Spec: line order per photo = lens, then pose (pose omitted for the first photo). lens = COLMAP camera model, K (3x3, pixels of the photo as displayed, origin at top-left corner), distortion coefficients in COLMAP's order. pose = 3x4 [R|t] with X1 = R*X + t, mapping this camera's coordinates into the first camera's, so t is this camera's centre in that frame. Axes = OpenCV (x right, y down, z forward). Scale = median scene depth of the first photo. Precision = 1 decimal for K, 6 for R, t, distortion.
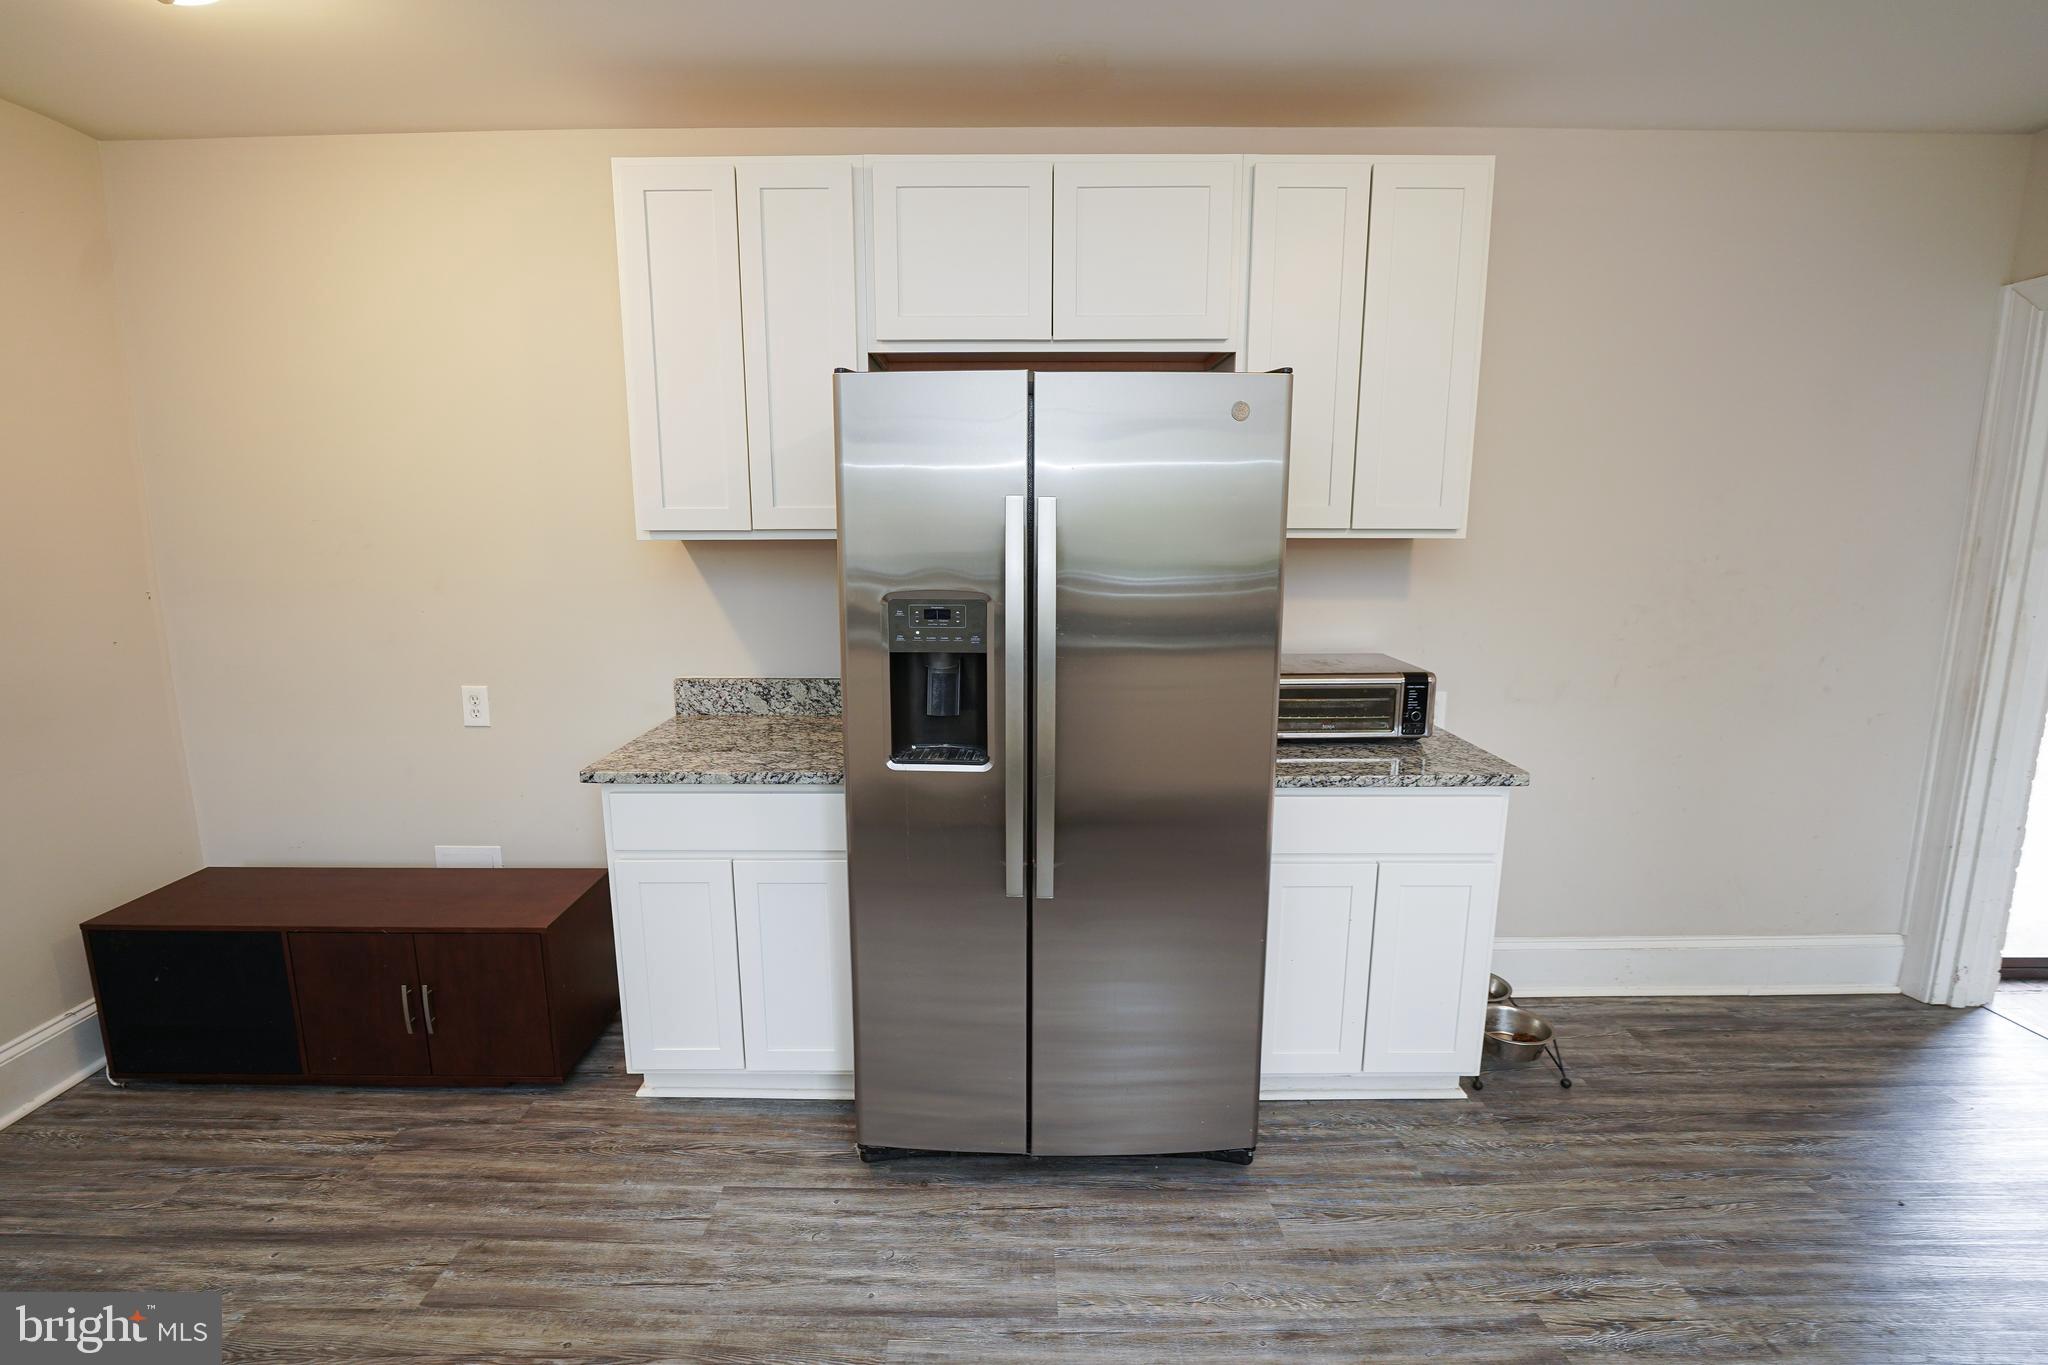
lens RADIAL K [[969.7, 0, 1023.7], [0, 969.7, 681.4], [0, 0, 1]] dist [-0.015993, -0.000313]
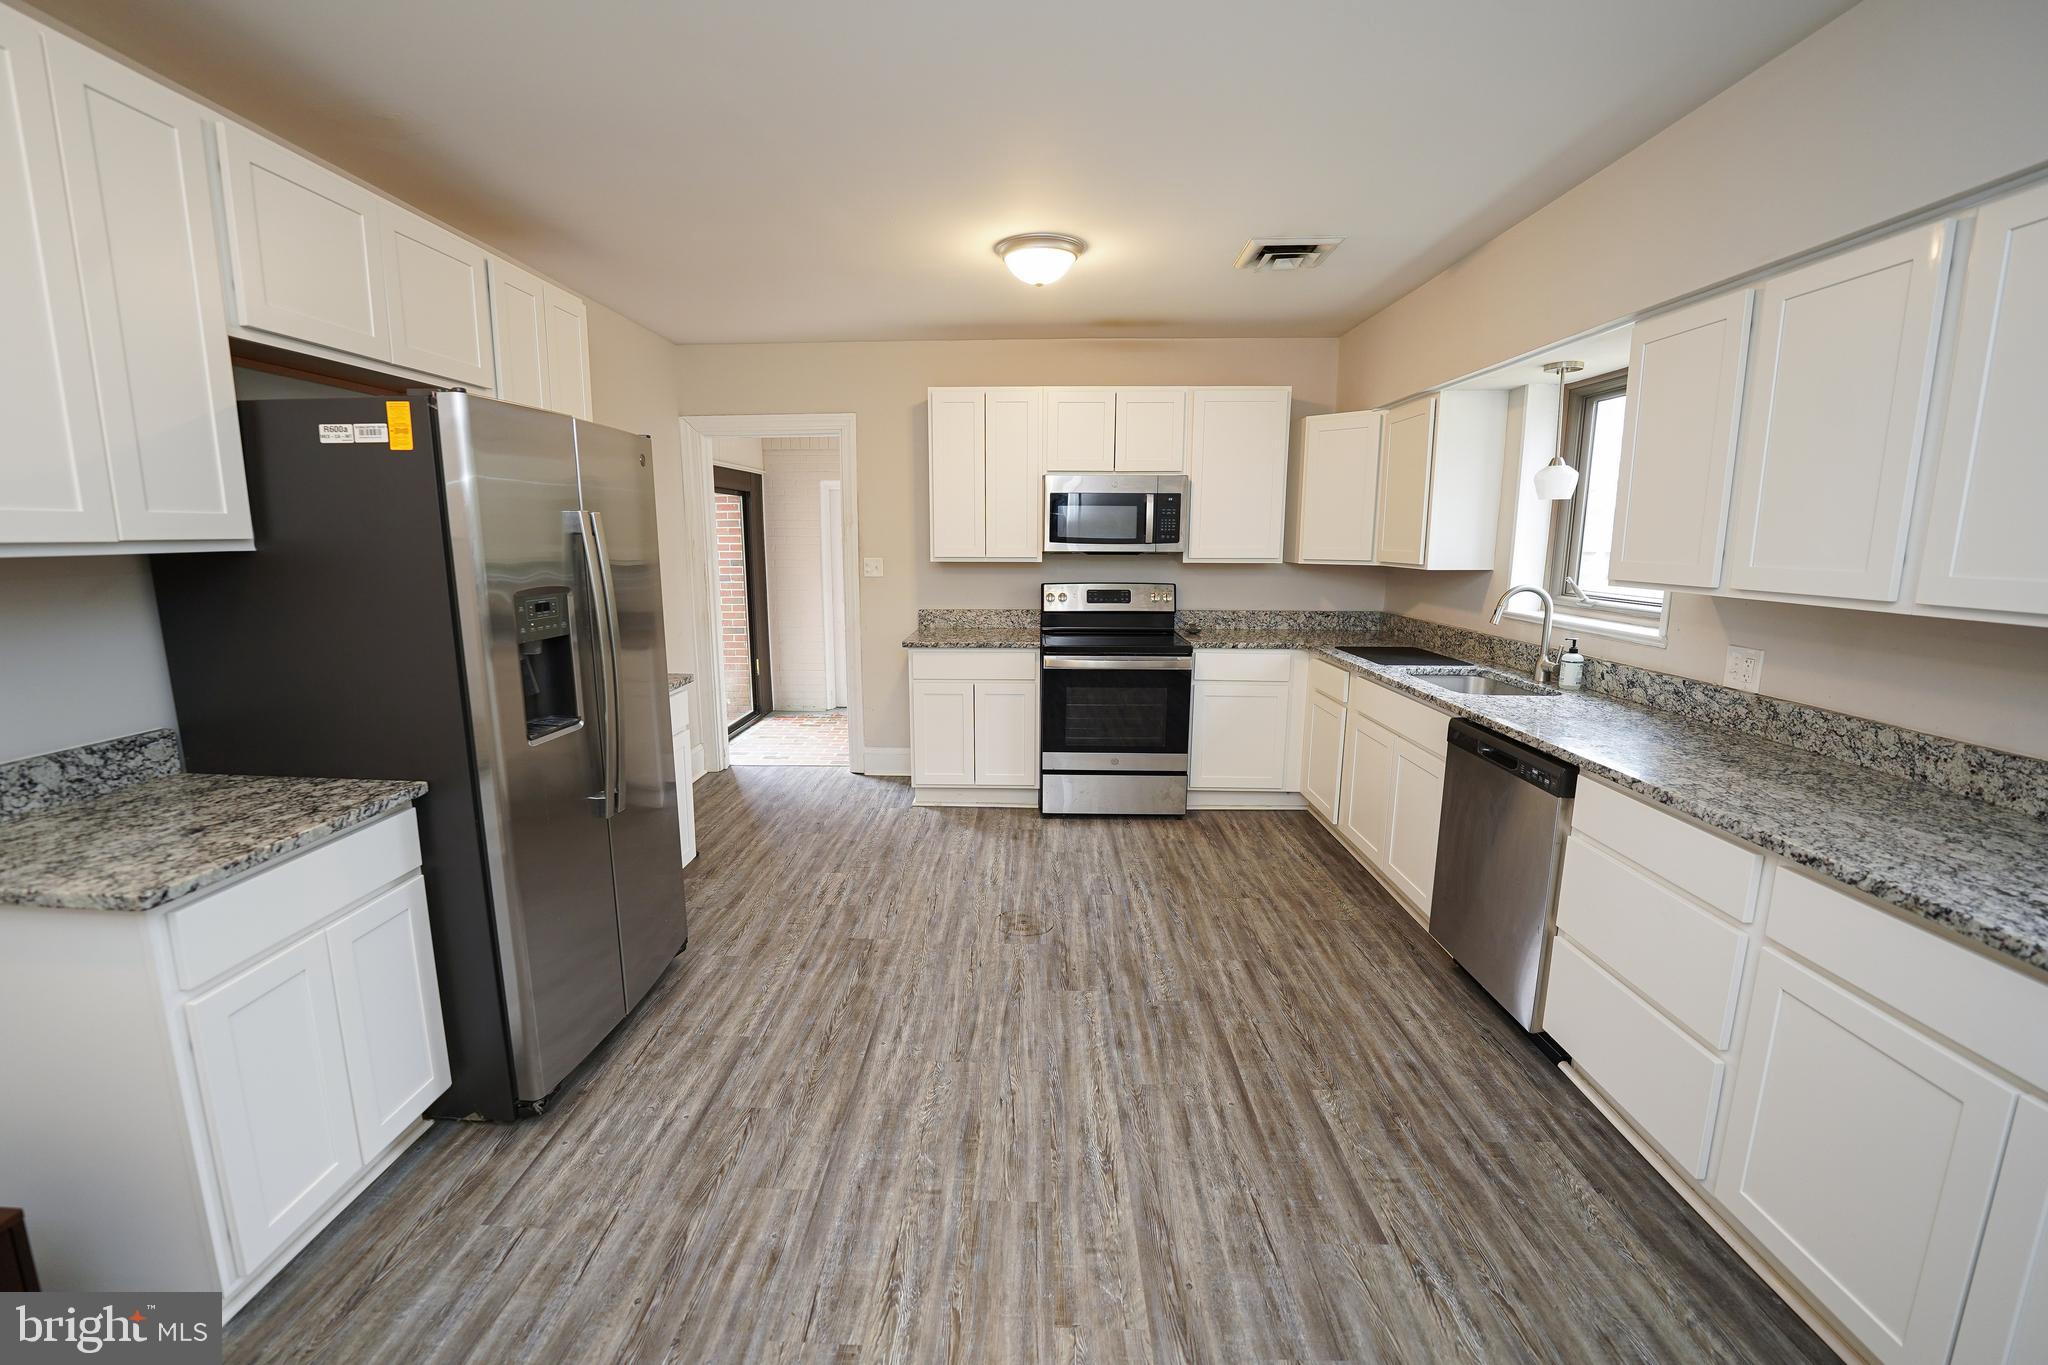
lens RADIAL K [[849.7, 0, 1027.3], [0, 849.7, 681.7], [0, 0, 1]] dist [-0.000303, -0.000027]
pose [[0.016591, -0.173334, 0.984723, -1.052177], [0.165706, 0.971716, 0.168252, -0.052624], [-0.986036, 0.160383, 0.044844, 0.345137]]
